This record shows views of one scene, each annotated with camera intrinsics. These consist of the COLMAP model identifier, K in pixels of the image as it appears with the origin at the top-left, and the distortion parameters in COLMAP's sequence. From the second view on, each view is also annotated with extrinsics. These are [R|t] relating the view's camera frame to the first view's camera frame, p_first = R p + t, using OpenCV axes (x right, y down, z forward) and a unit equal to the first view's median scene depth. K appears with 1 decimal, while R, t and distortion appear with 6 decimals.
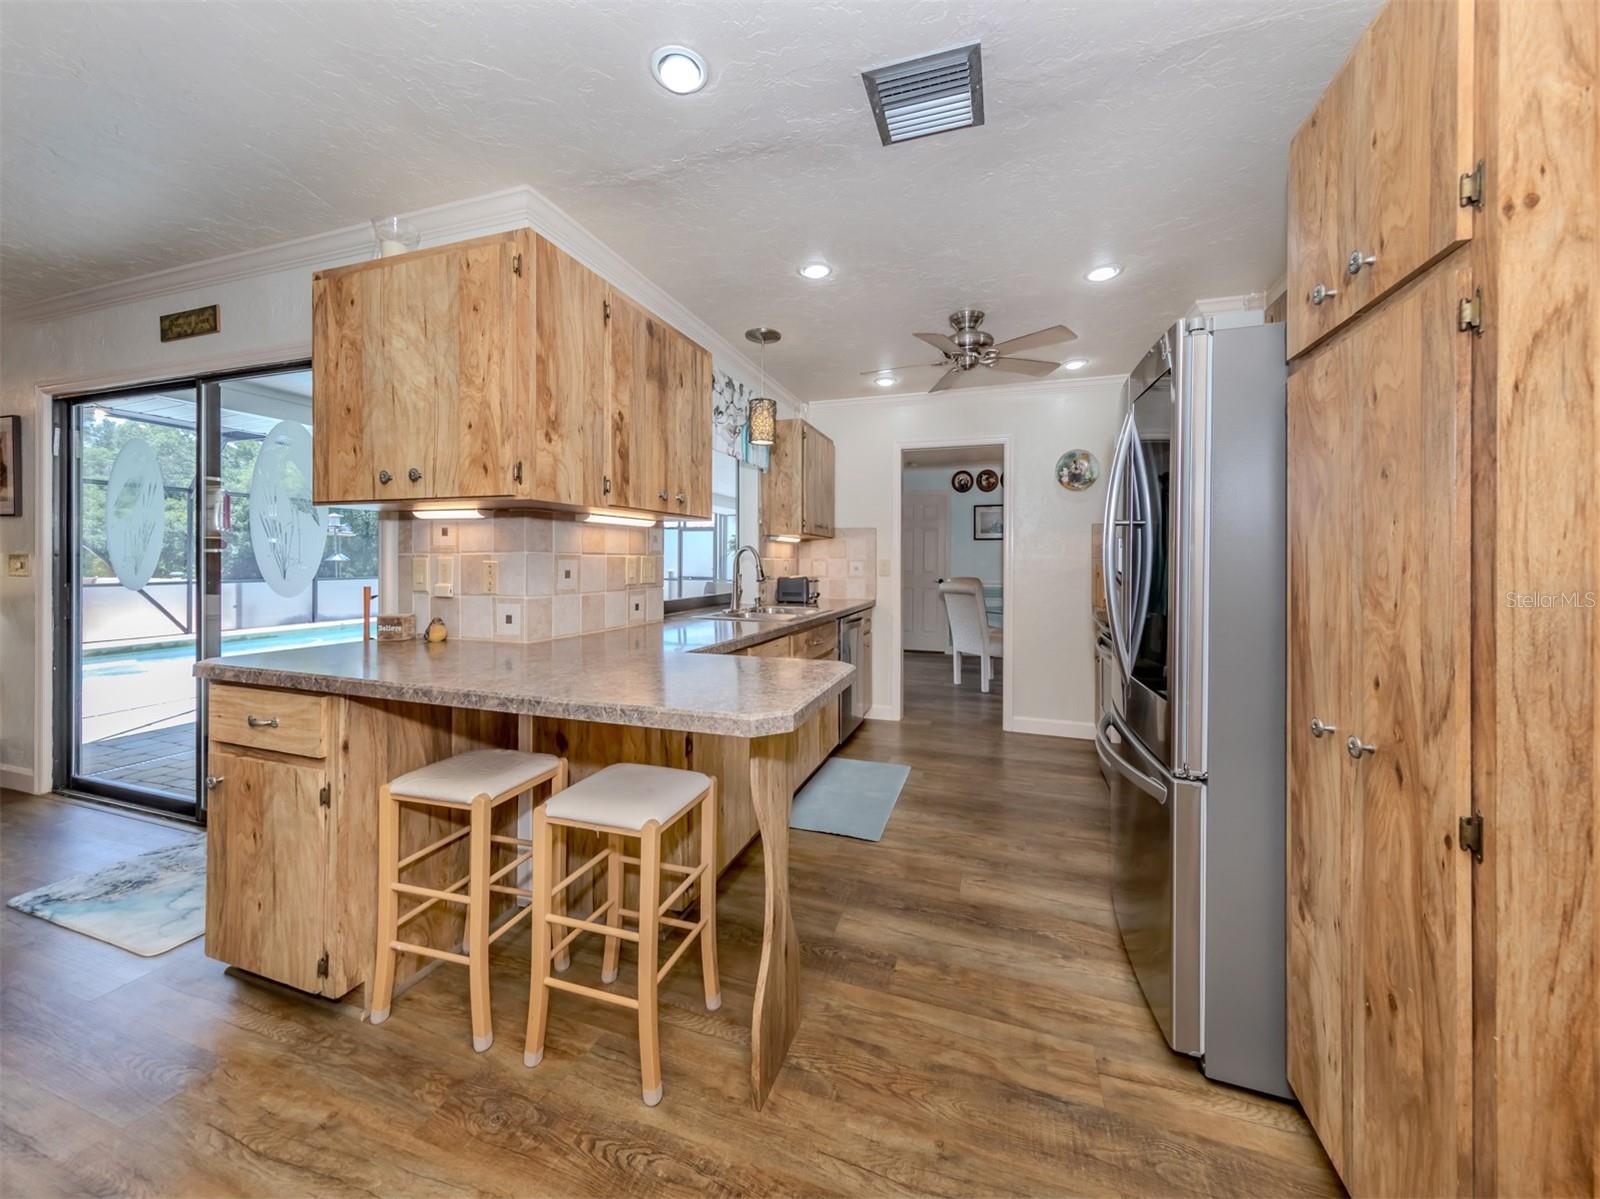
lens RADIAL K [[597.4, 0, 782.5], [0, 597.4, 557.4], [0, 0, 1]] dist [0.006261, -0.000928]
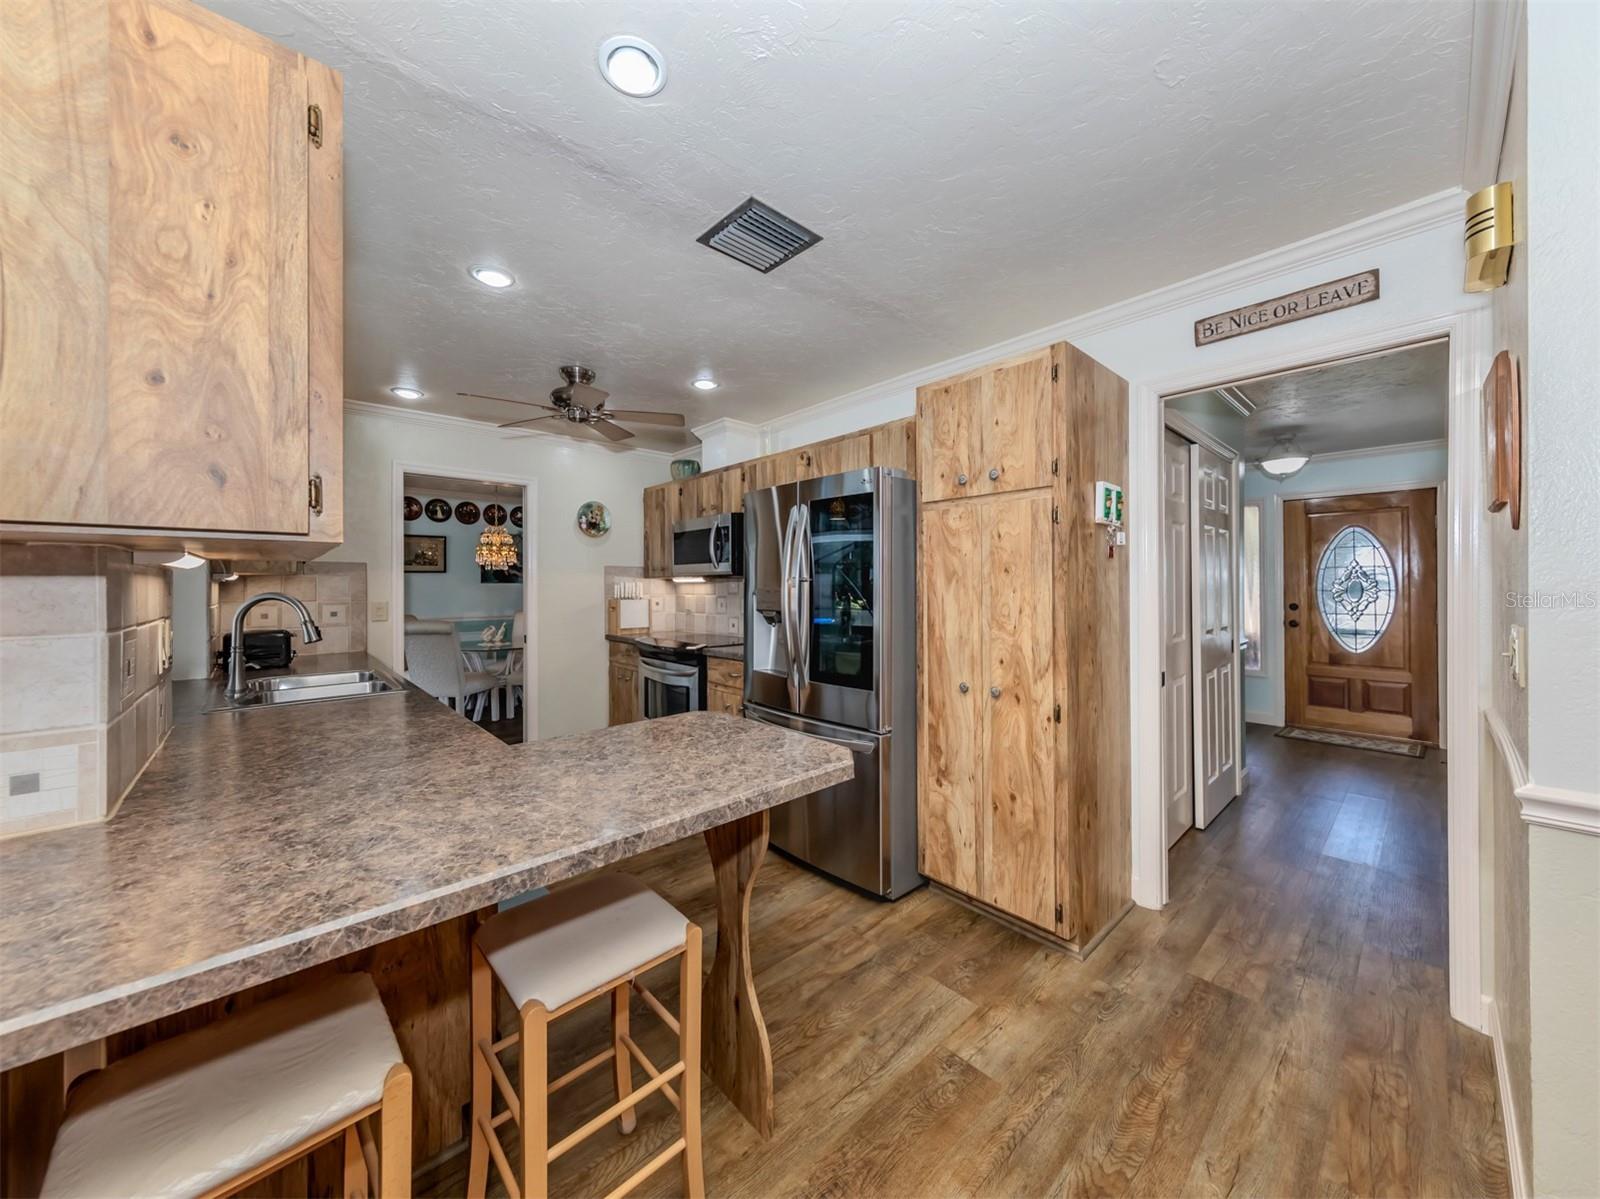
lens RADIAL K [[597.4, 0, 734.1], [0, 597.4, 577.8], [0, 0, 1]] dist [0.006261, -0.000928]
pose [[0.489289, -0.006291, 0.872099, -1.207706], [0.009320, 0.999955, 0.001984, -0.100155], [-0.872072, 0.007158, 0.489326, 0.629057]]
